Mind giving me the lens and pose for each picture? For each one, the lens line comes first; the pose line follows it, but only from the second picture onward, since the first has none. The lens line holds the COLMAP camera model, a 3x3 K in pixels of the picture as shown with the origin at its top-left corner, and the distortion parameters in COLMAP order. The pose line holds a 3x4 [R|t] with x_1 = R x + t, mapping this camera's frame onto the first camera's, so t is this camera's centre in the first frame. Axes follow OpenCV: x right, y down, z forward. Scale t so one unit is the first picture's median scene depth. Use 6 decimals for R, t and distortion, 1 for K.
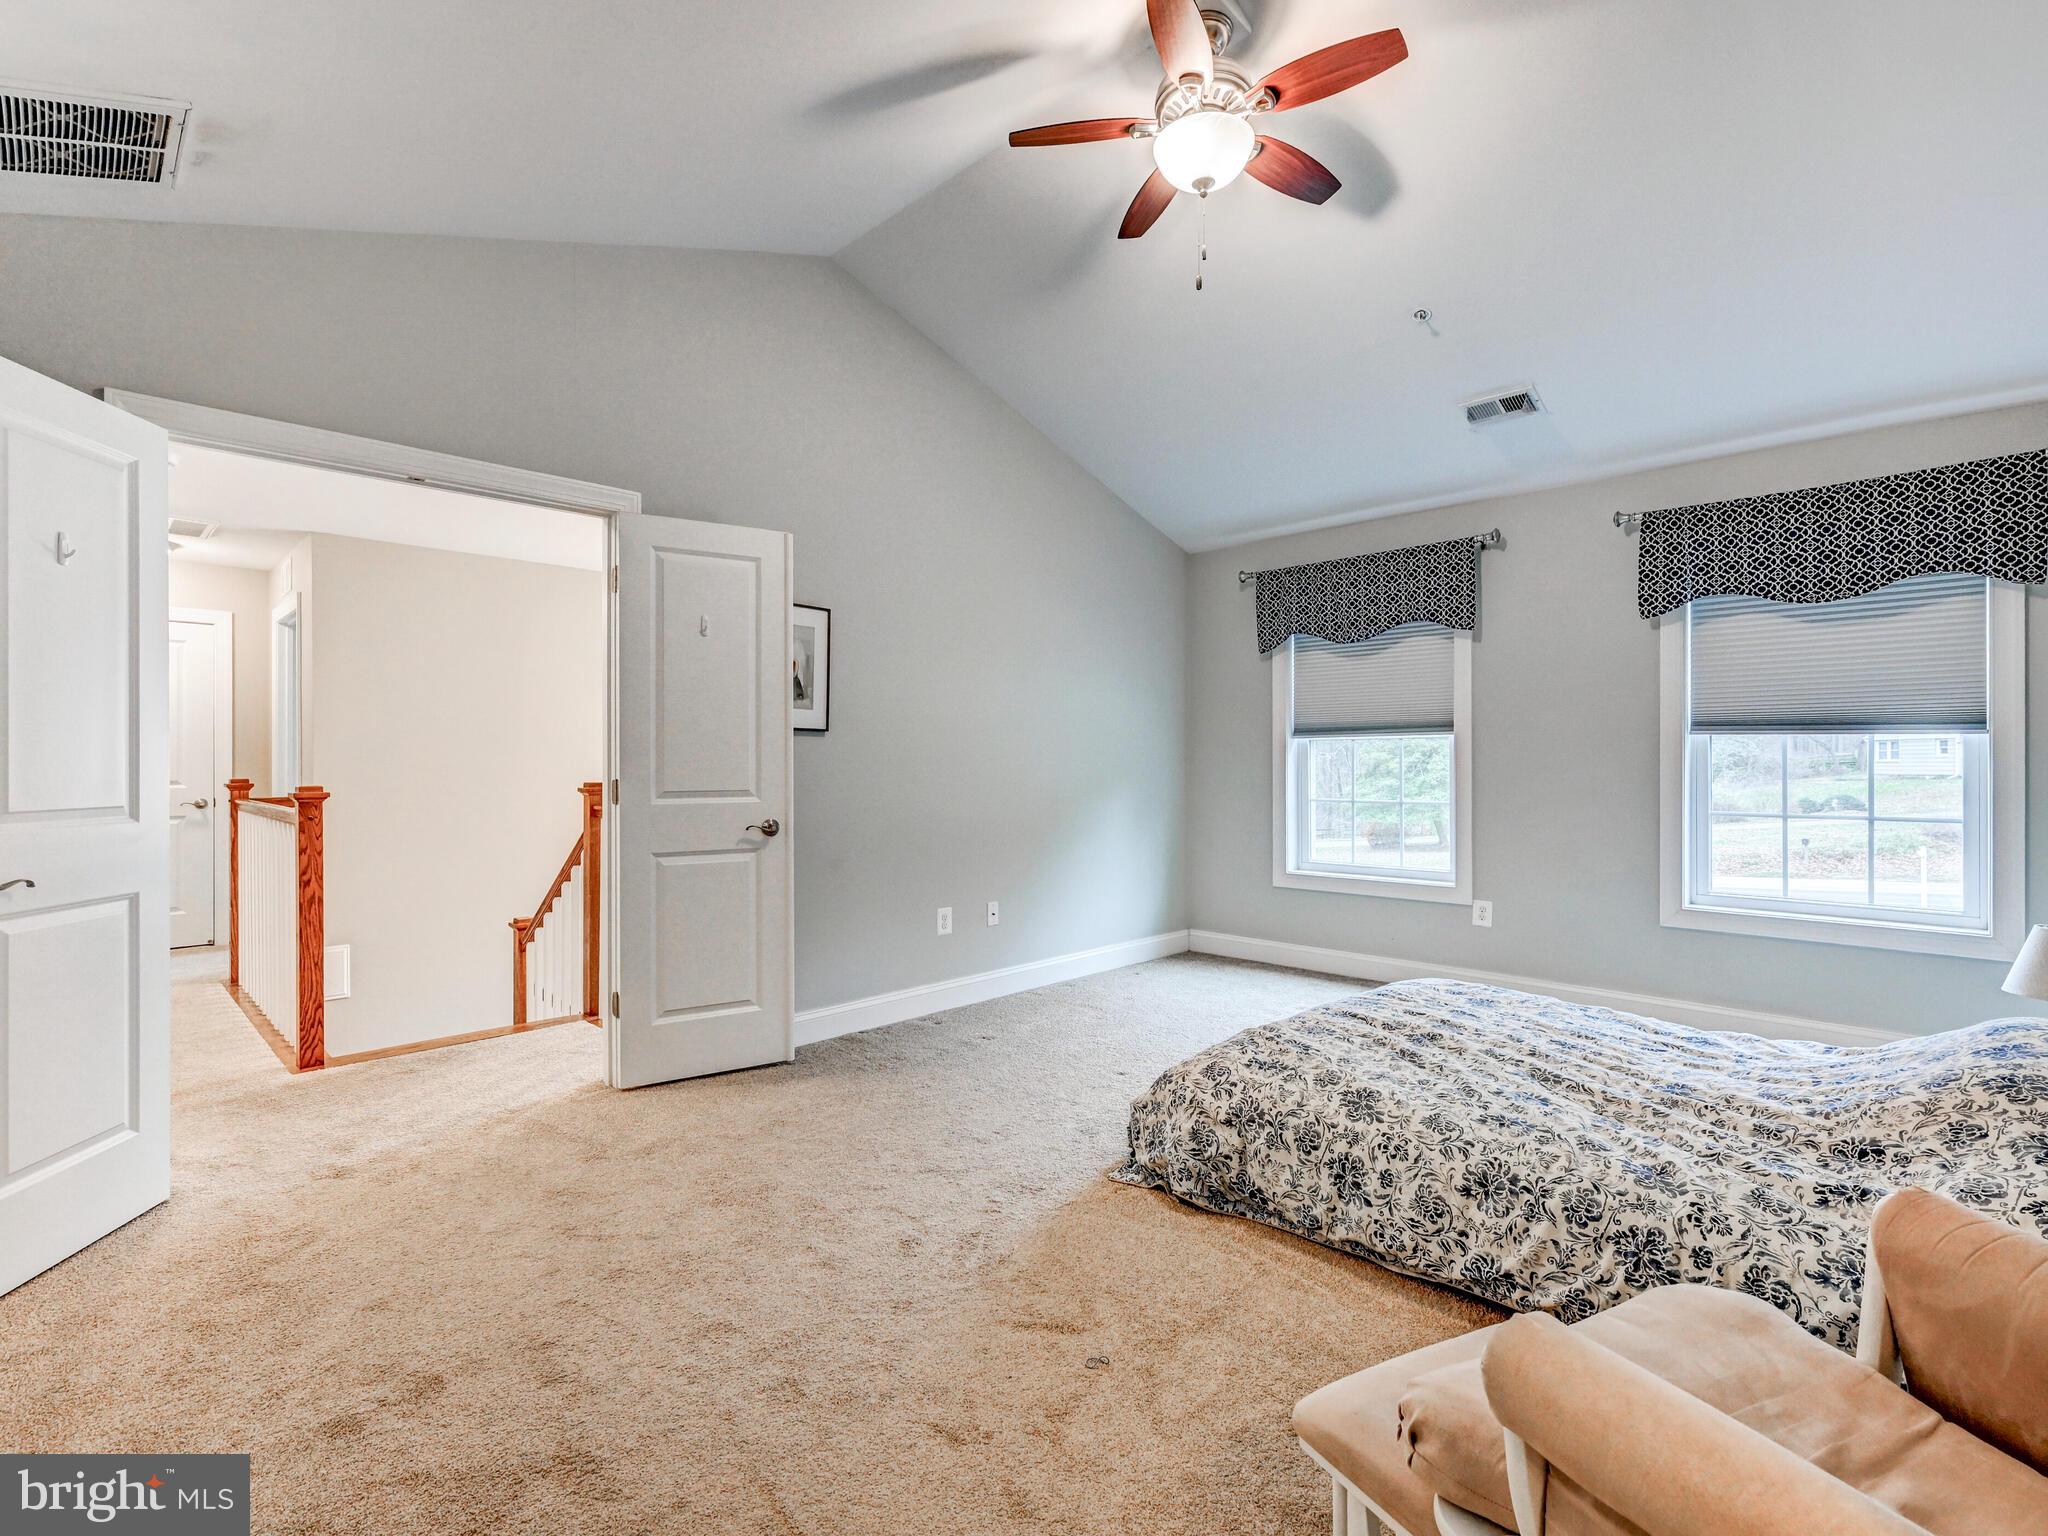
lens RADIAL K [[930.9, 0, 1032.0], [0, 930.9, 783.8], [0, 0, 1]] dist [-0.001510, 0.000070]
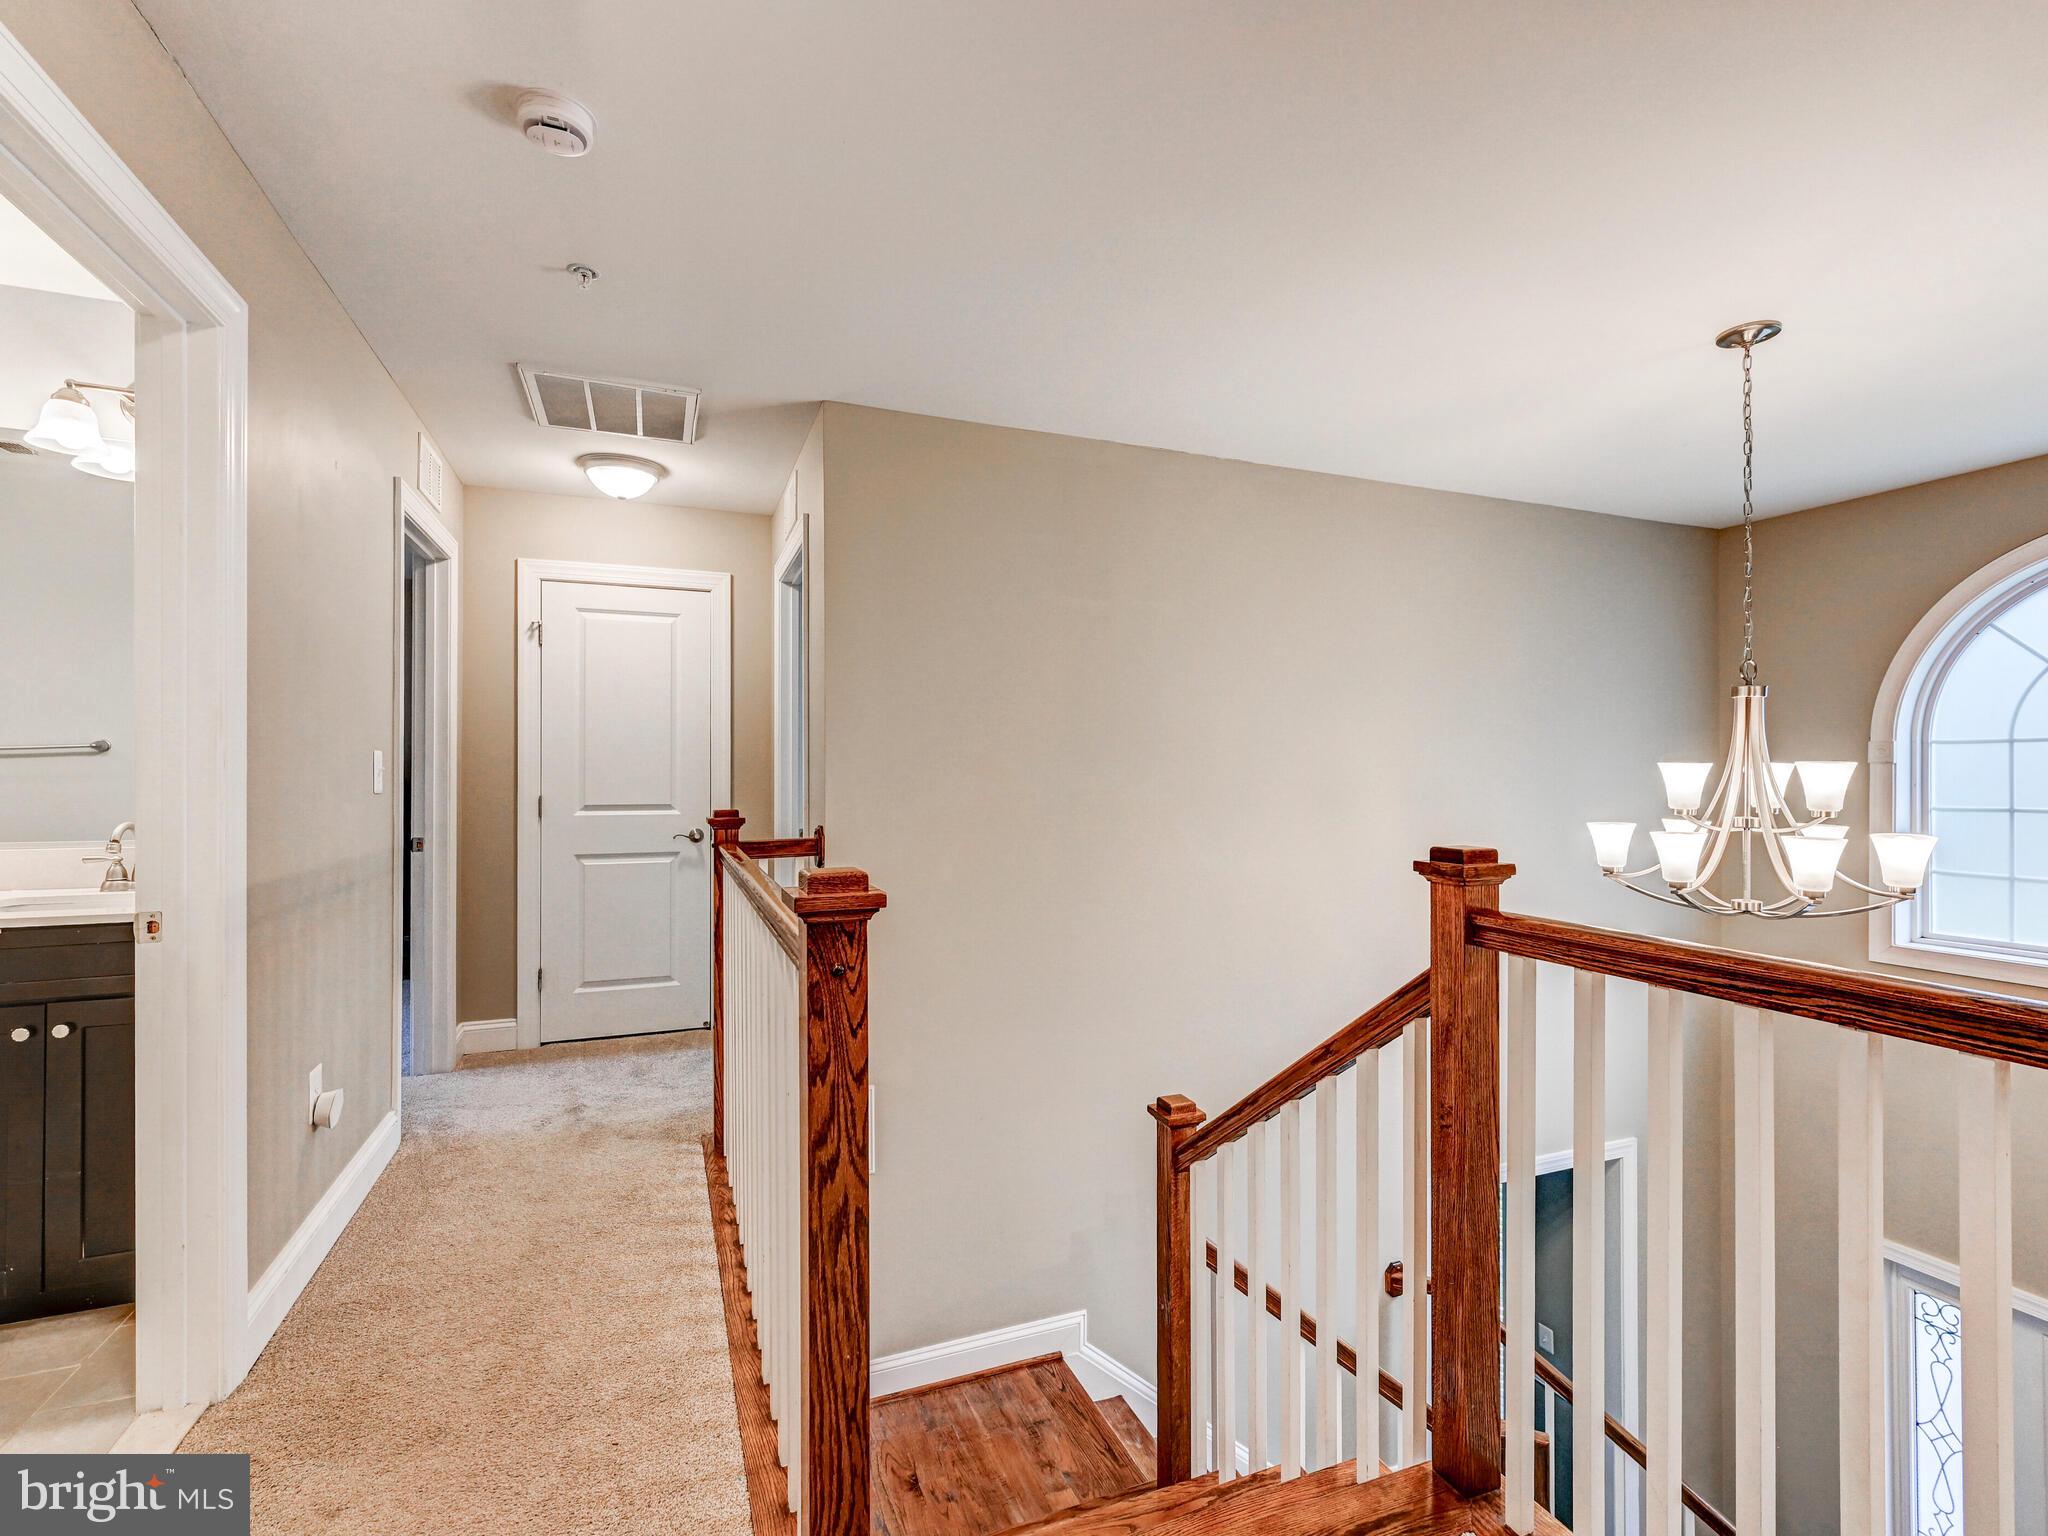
lens RADIAL K [[930.9, 0, 1043.6], [0, 930.9, 759.0], [0, 0, 1]] dist [-0.001510, 0.000070]
pose [[0.915470, -0.015271, -0.402097, -0.423951], [0.003968, 0.999574, -0.028928, -0.020978], [0.402367, 0.024887, 0.915140, 0.534896]]
